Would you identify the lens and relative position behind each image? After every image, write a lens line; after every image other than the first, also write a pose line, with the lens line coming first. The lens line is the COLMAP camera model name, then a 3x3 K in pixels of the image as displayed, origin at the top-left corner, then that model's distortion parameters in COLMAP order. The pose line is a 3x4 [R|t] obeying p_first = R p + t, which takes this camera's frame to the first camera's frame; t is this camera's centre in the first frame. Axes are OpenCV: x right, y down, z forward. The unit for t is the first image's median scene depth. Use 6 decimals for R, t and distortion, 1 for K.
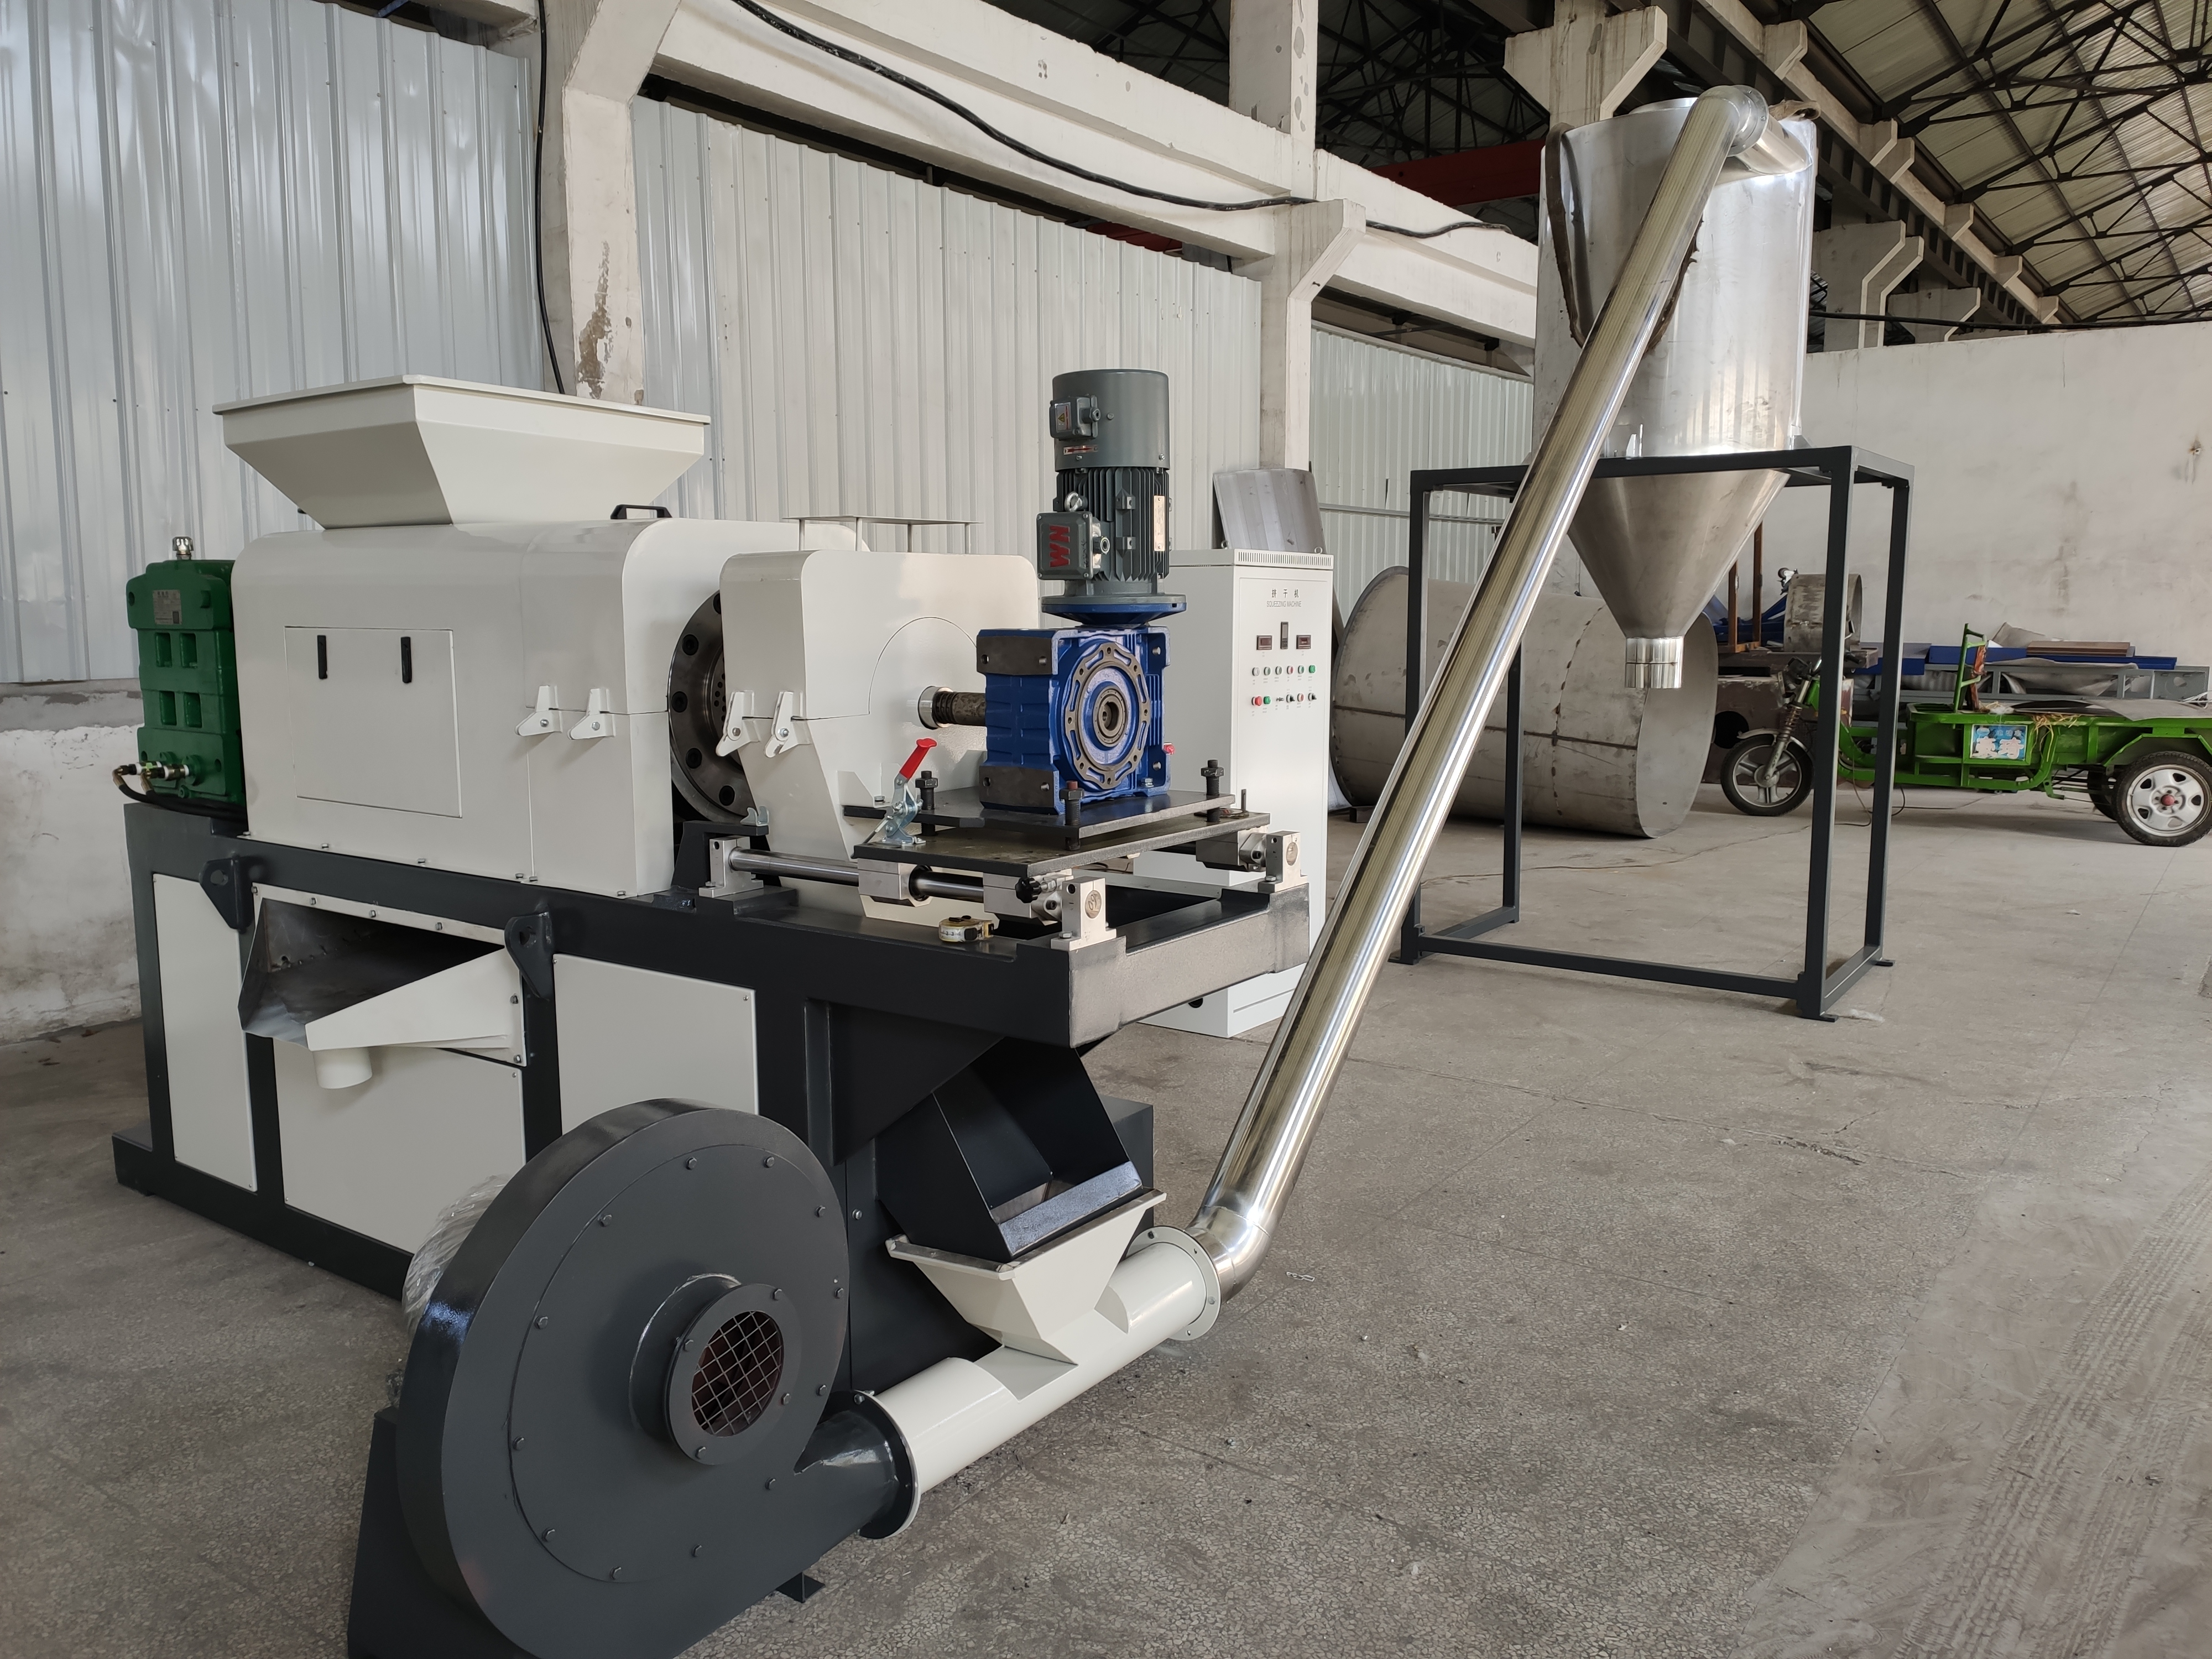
lens RADIAL K [[1681.1, 0, 1106.0], [0, 1681.1, 829.5], [0, 0, 1]] dist [0.002991, -0.000660]
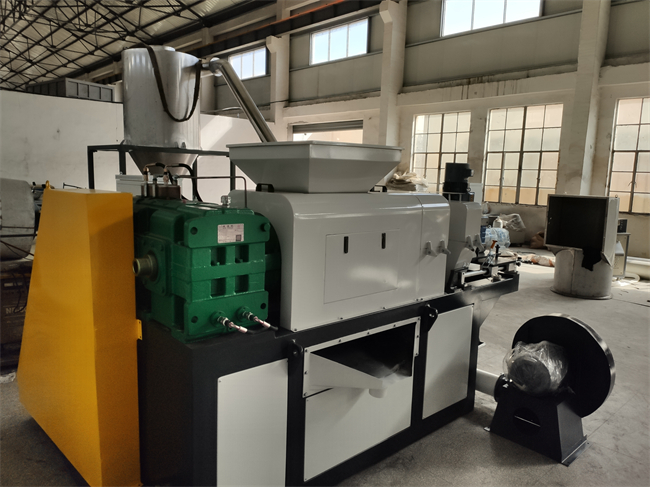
lens RADIAL K [[494.0, 0, 325.0], [0, 494.0, 243.5], [0, 0, 1]] dist [0.002991, -0.000660]
pose [[0.216926, -0.129902, 0.967506, -0.373848], [0.102570, 0.988654, 0.109744, -0.056705], [-0.970784, 0.075431, 0.227789, 0.270558]]
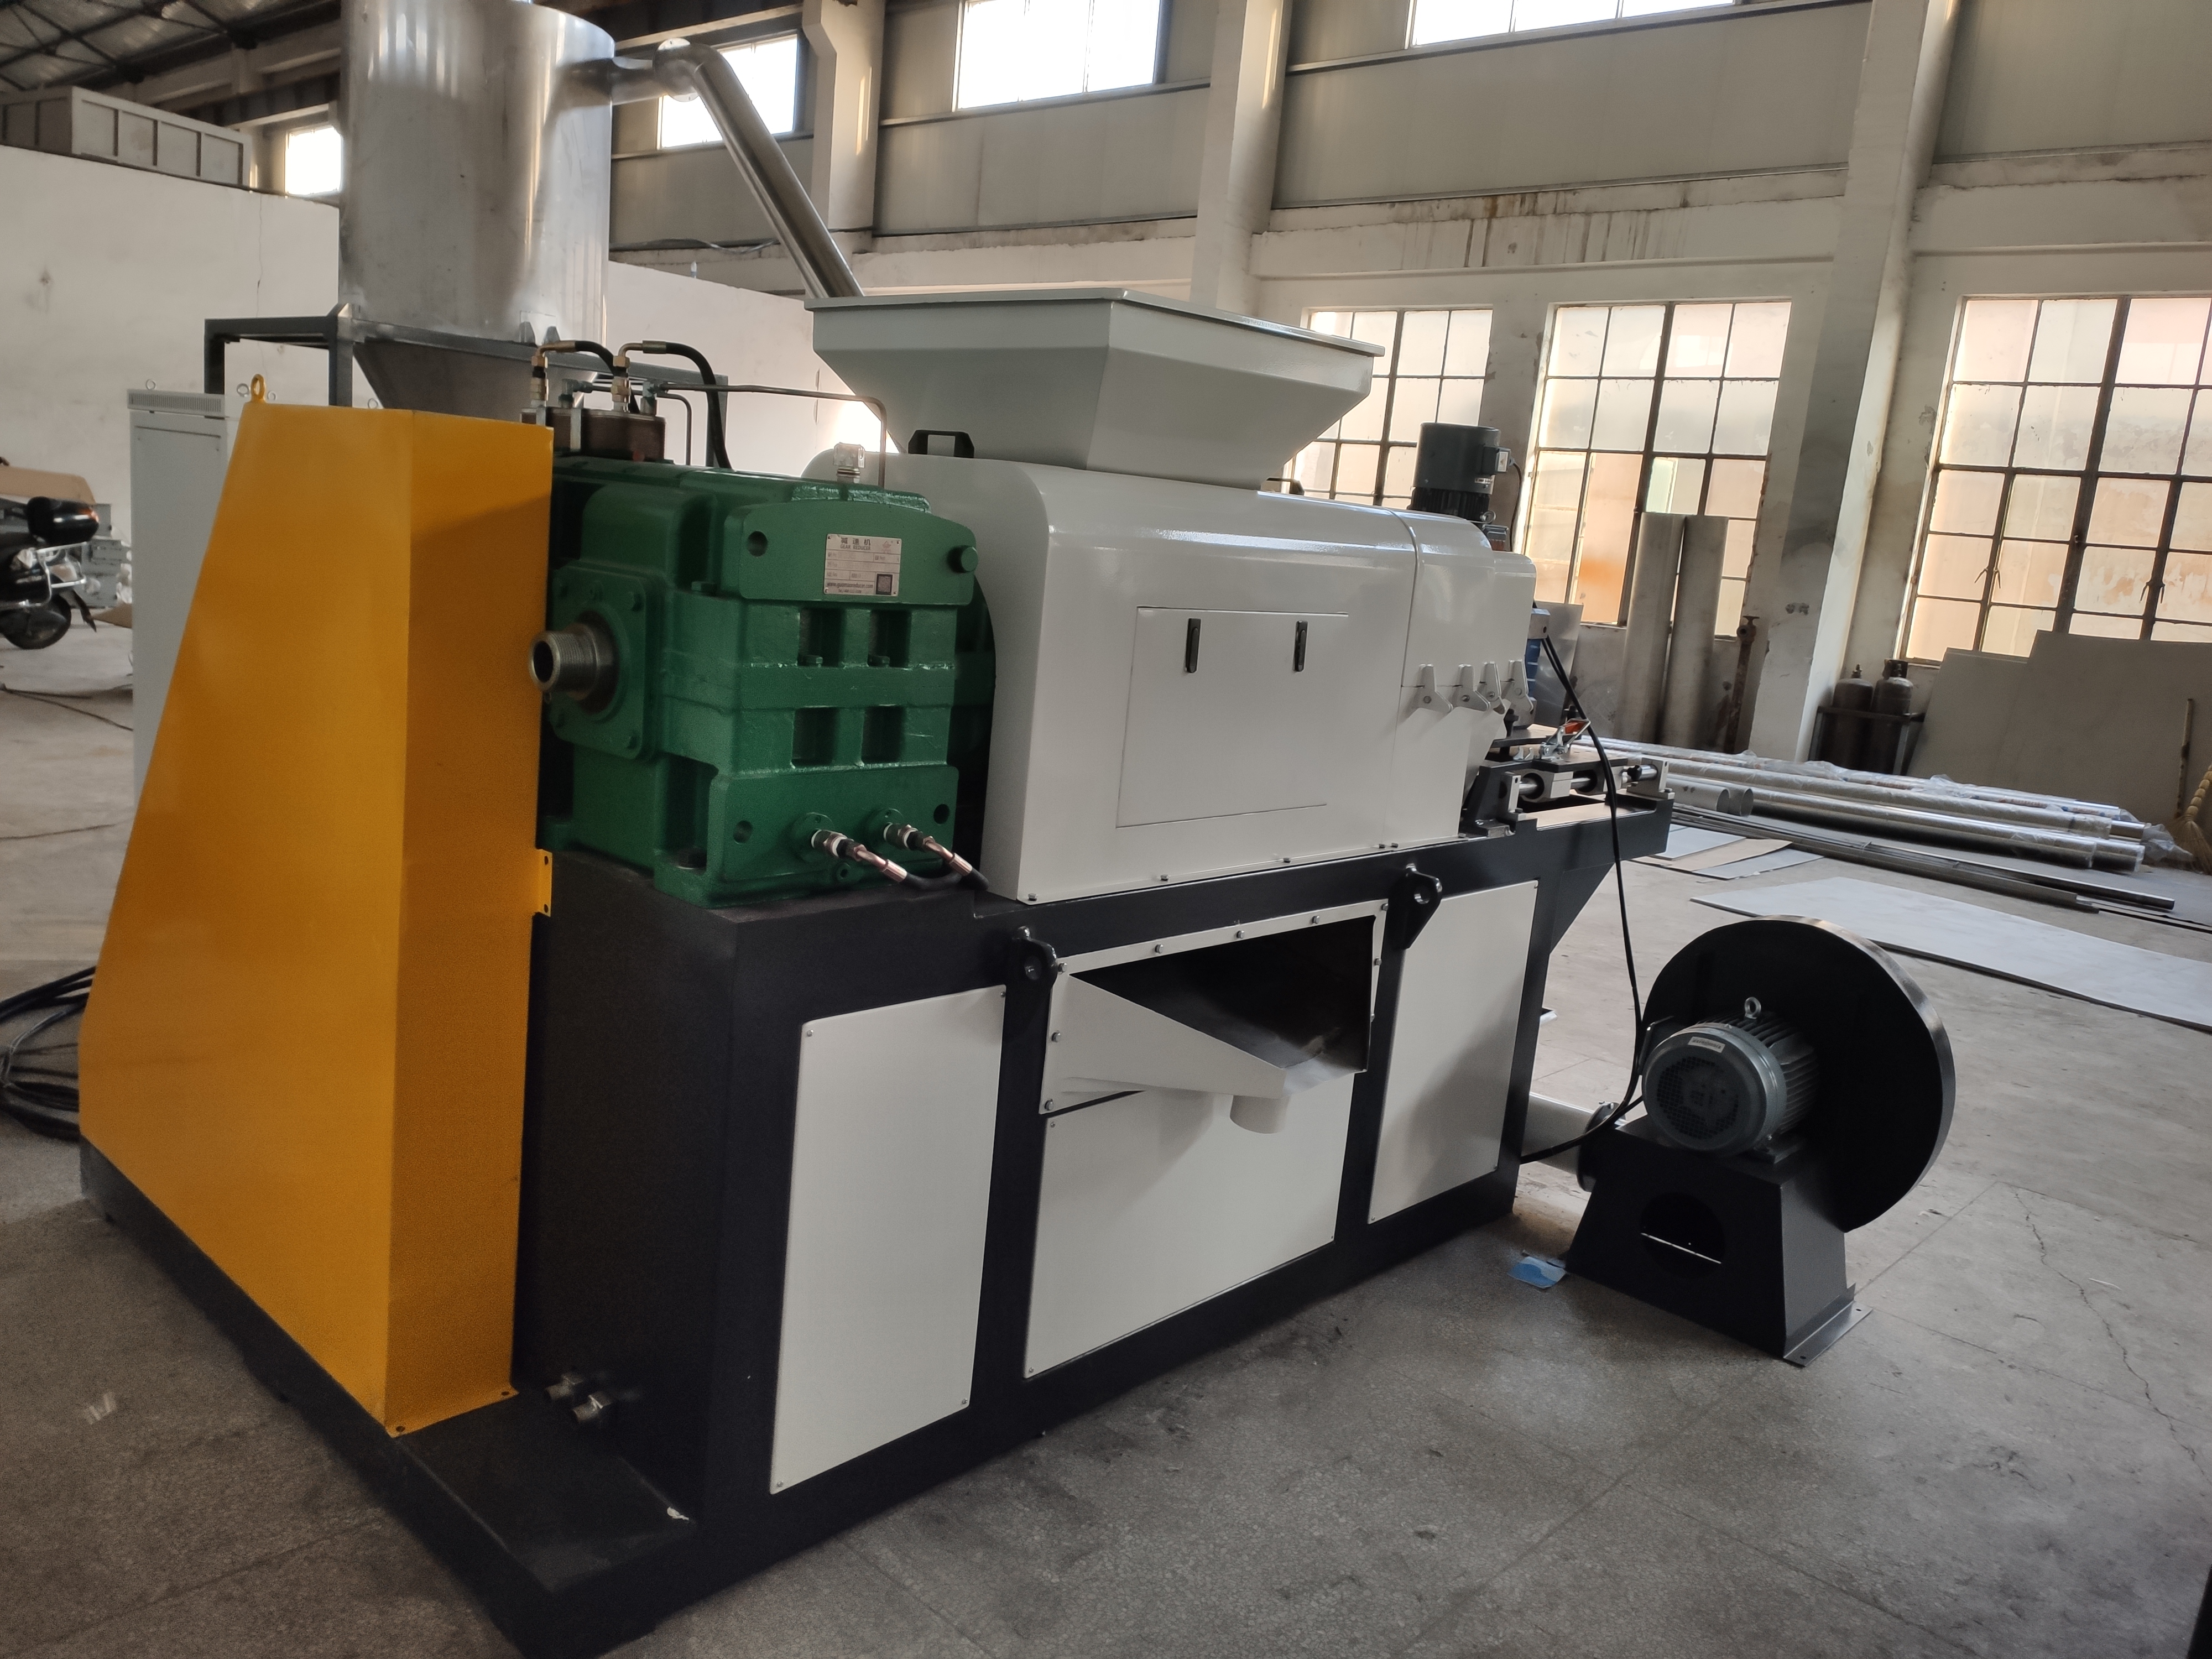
lens RADIAL K [[1667.2, 0, 1106.0], [0, 1667.2, 829.5], [0, 0, 1]] dist [0.007538, -0.006643]
pose [[0.137732, -0.170488, 0.975686, -0.390229], [0.045592, 0.985122, 0.165700, -0.046651], [-0.989420, 0.021662, 0.143456, 0.287459]]
